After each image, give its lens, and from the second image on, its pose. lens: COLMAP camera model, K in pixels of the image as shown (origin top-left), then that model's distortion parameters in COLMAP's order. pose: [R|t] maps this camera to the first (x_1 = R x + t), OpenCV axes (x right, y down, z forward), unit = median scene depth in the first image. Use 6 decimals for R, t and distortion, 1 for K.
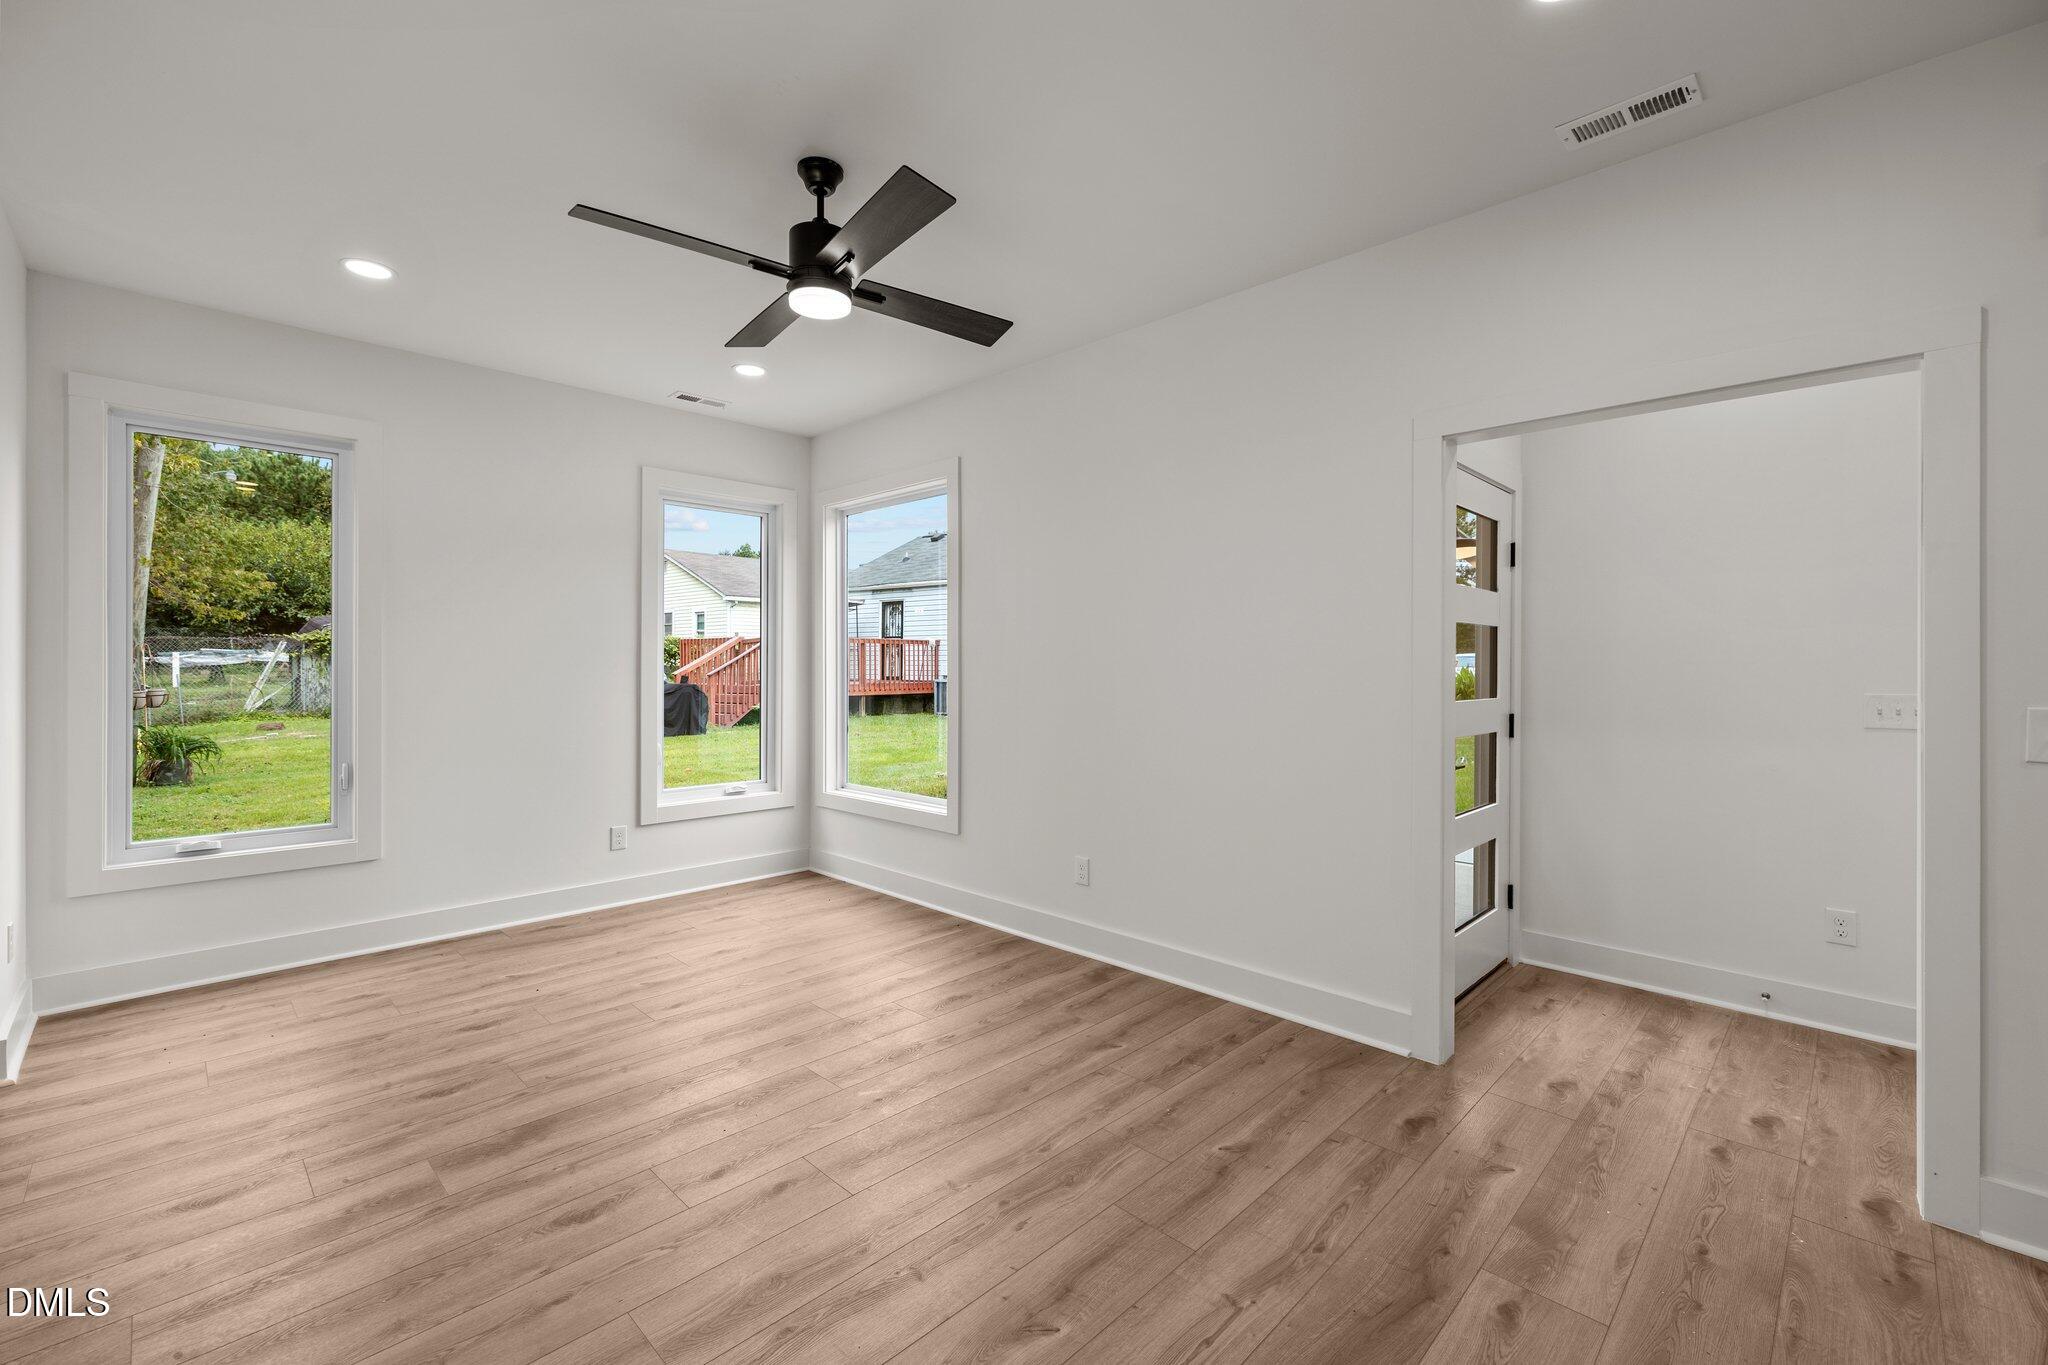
lens RADIAL K [[856.5, 0, 1028.5], [0, 856.5, 674.7], [0, 0, 1]] dist [0.000874, -0.000791]
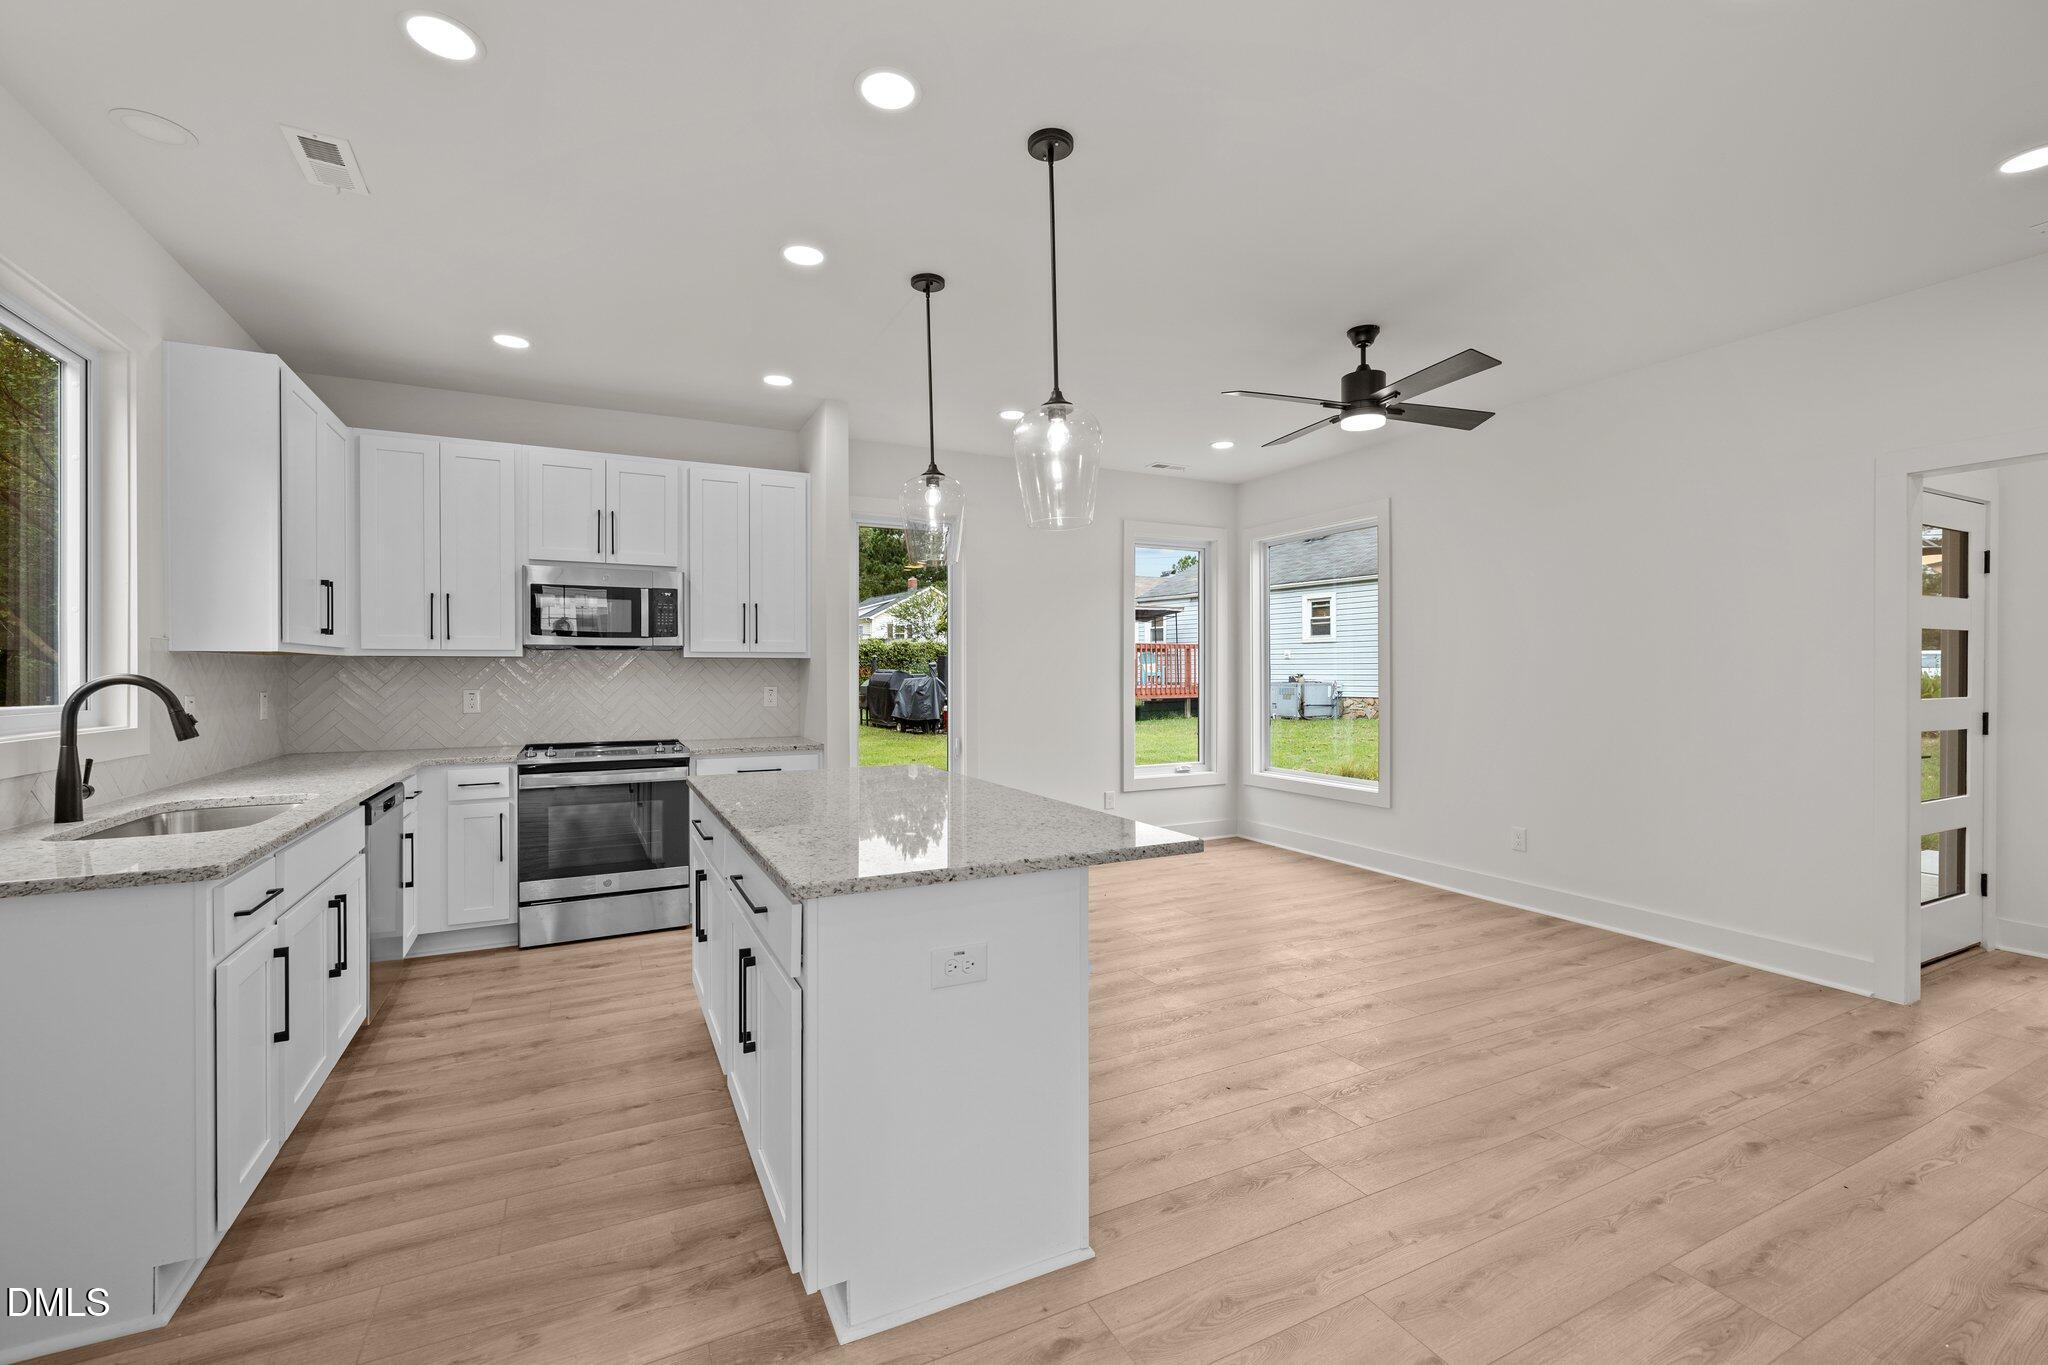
lens RADIAL K [[856.5, 0, 1023.1], [0, 856.5, 681.5], [0, 0, 1]] dist [0.000874, -0.000791]
pose [[0.945105, -0.002798, -0.326756, -0.256192], [0.003943, 0.999988, 0.002843, 0.001279], [0.326744, -0.003975, 0.945105, -0.464646]]
